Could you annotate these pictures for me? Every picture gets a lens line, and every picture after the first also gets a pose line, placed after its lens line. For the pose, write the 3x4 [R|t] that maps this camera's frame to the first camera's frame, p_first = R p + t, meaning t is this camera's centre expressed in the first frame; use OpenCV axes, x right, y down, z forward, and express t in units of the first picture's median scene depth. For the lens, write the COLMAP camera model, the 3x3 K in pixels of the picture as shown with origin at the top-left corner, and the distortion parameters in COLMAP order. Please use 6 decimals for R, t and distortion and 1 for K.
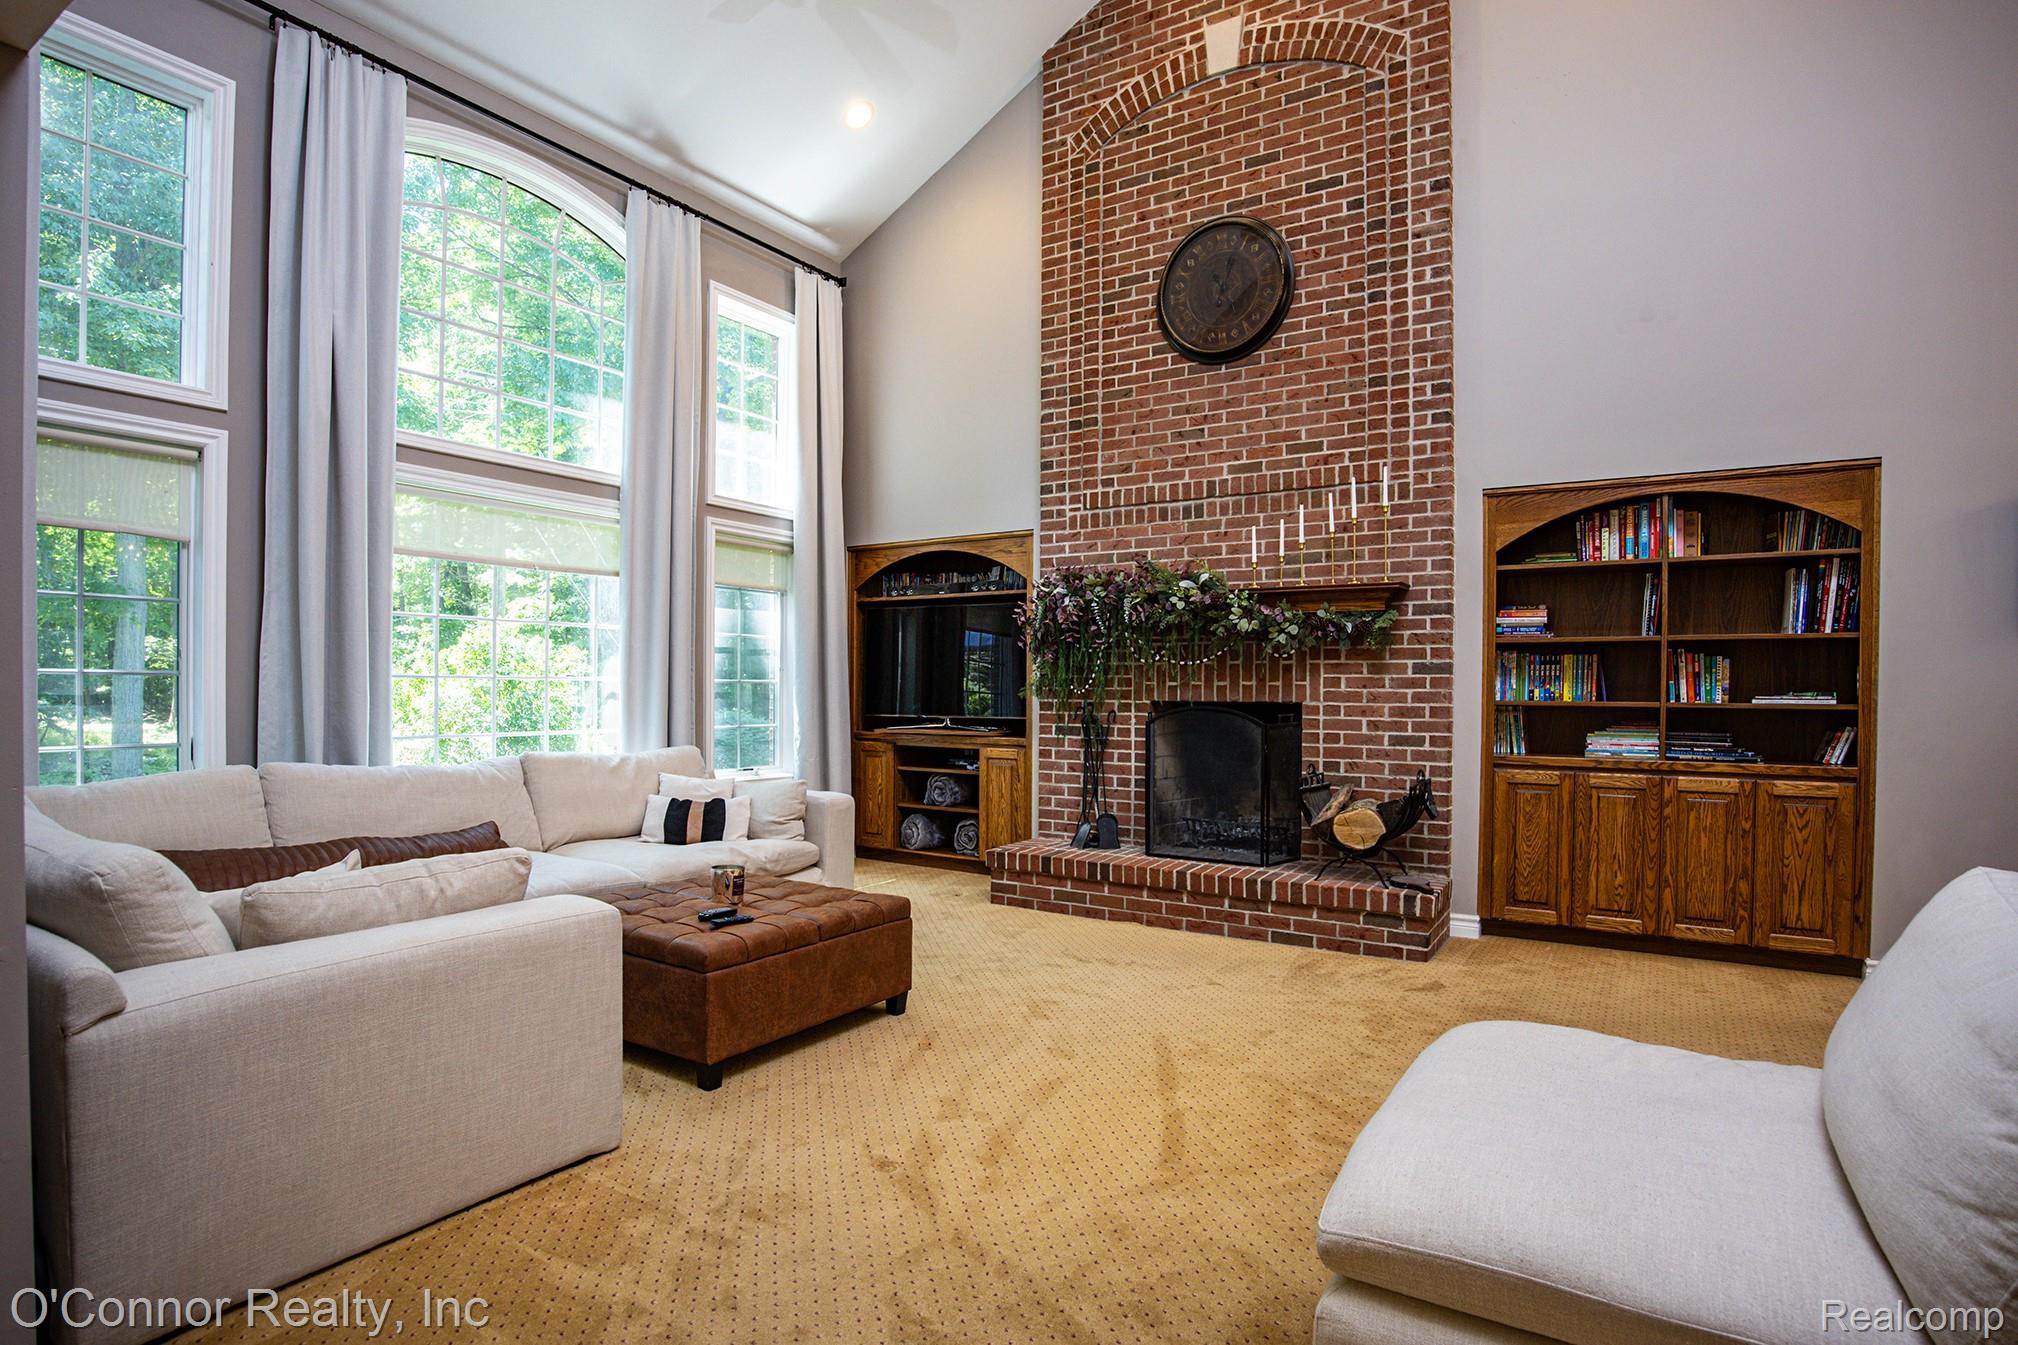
lens RADIAL K [[1030.7, 0, 1008.6], [0, 1030.7, 696.8], [0, 0, 1]] dist [-0.043324, 0.015483]
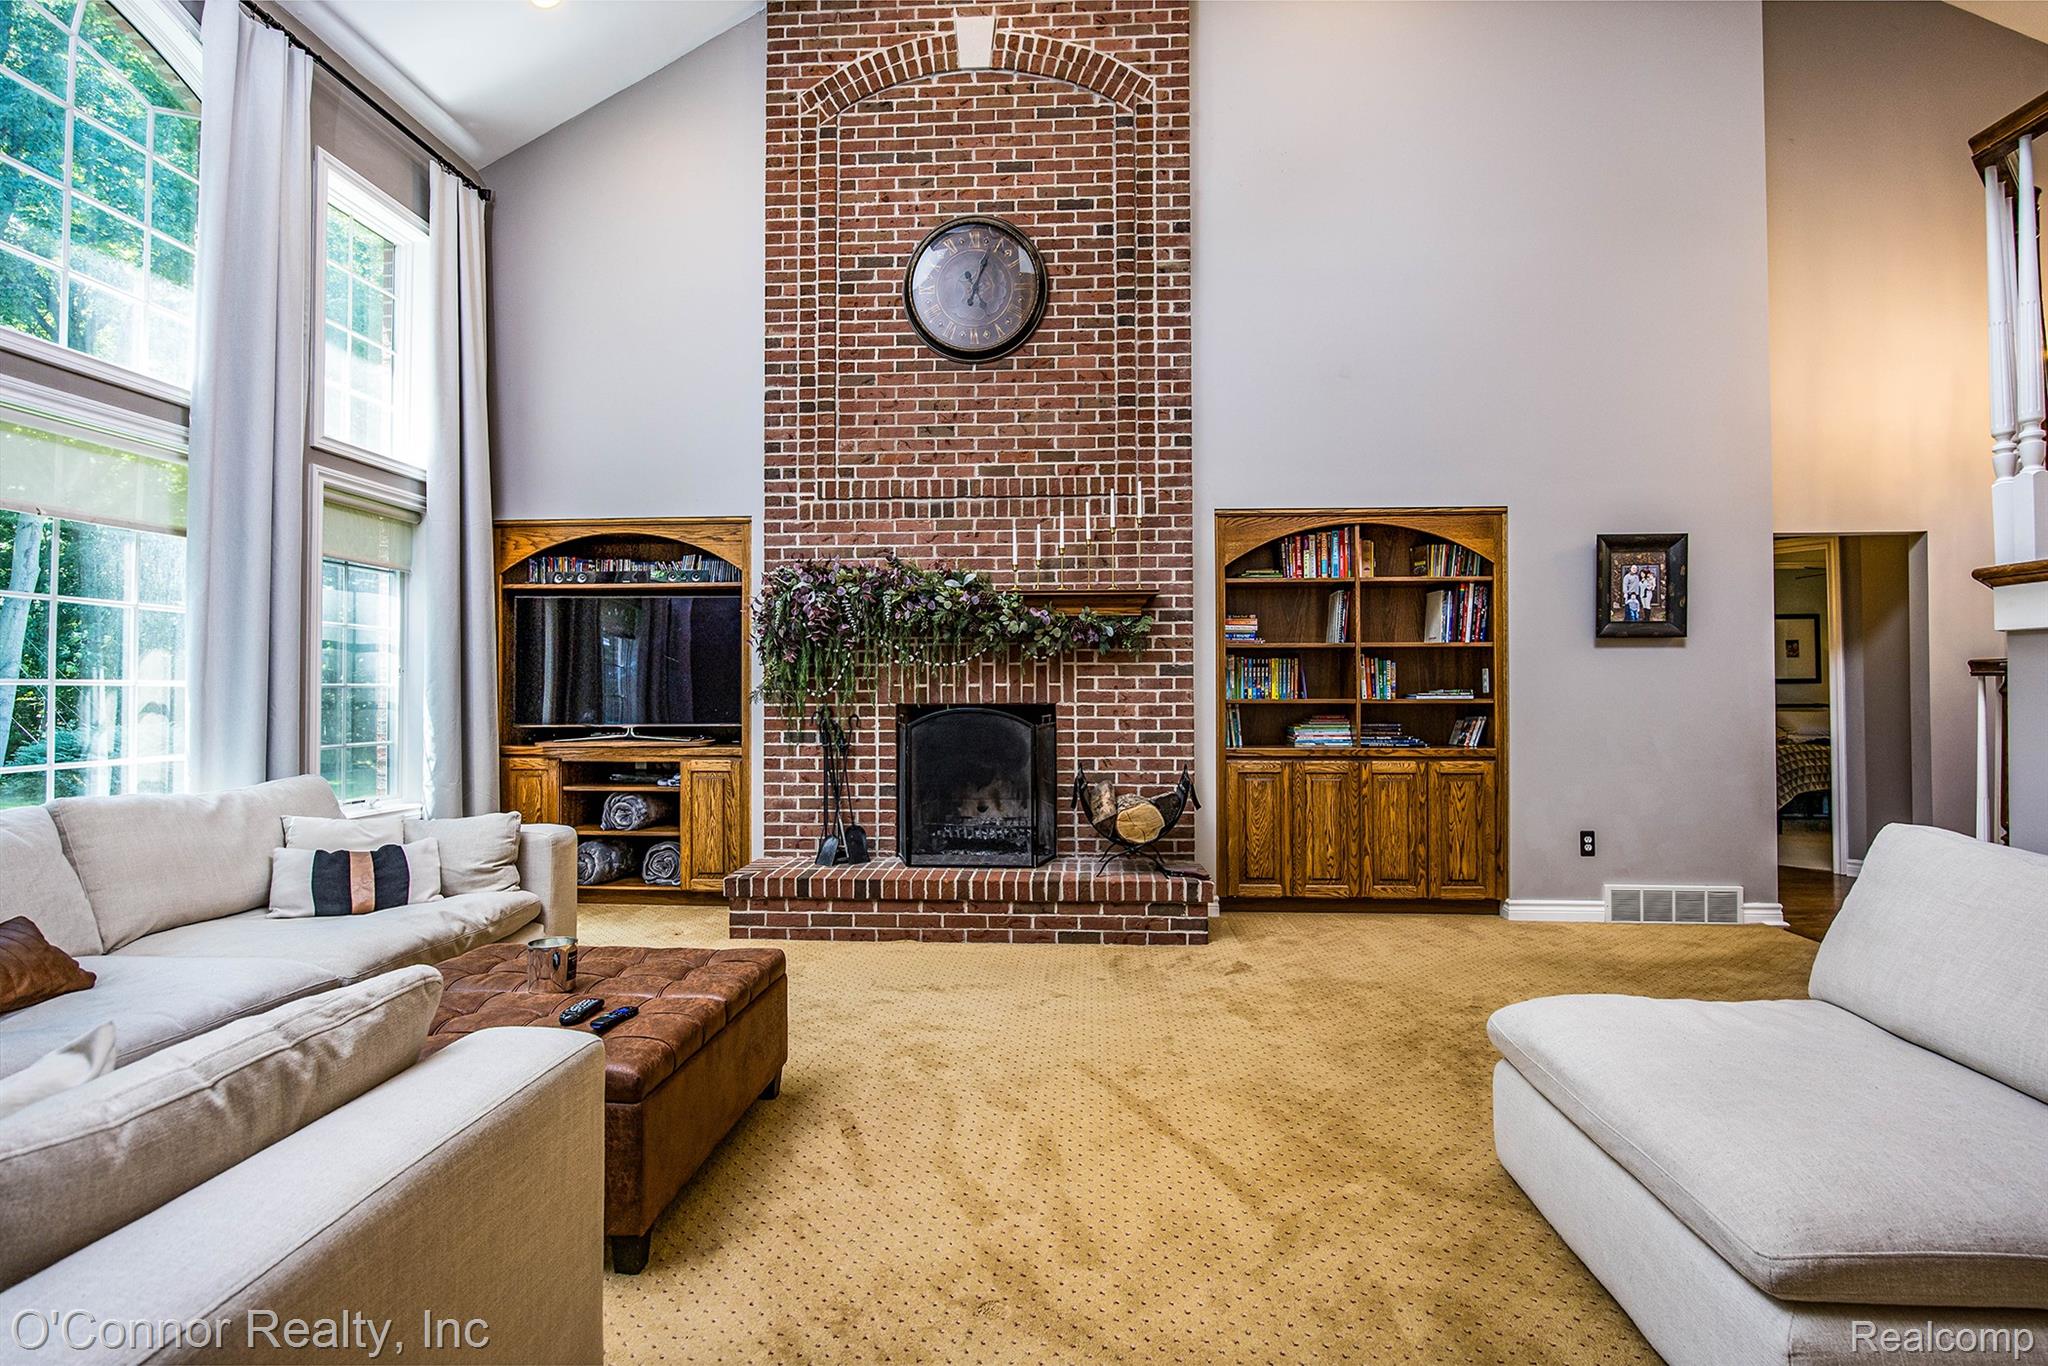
lens RADIAL K [[986.7, 0, 1019.5], [0, 986.7, 672.9], [0, 0, 1]] dist [0.003152, -0.000003]
pose [[0.876497, 0.000659, 0.481407, -0.228770], [0.011435, 0.999688, -0.022187, -0.003626], [-0.481272, 0.024952, 0.876216, 0.157455]]
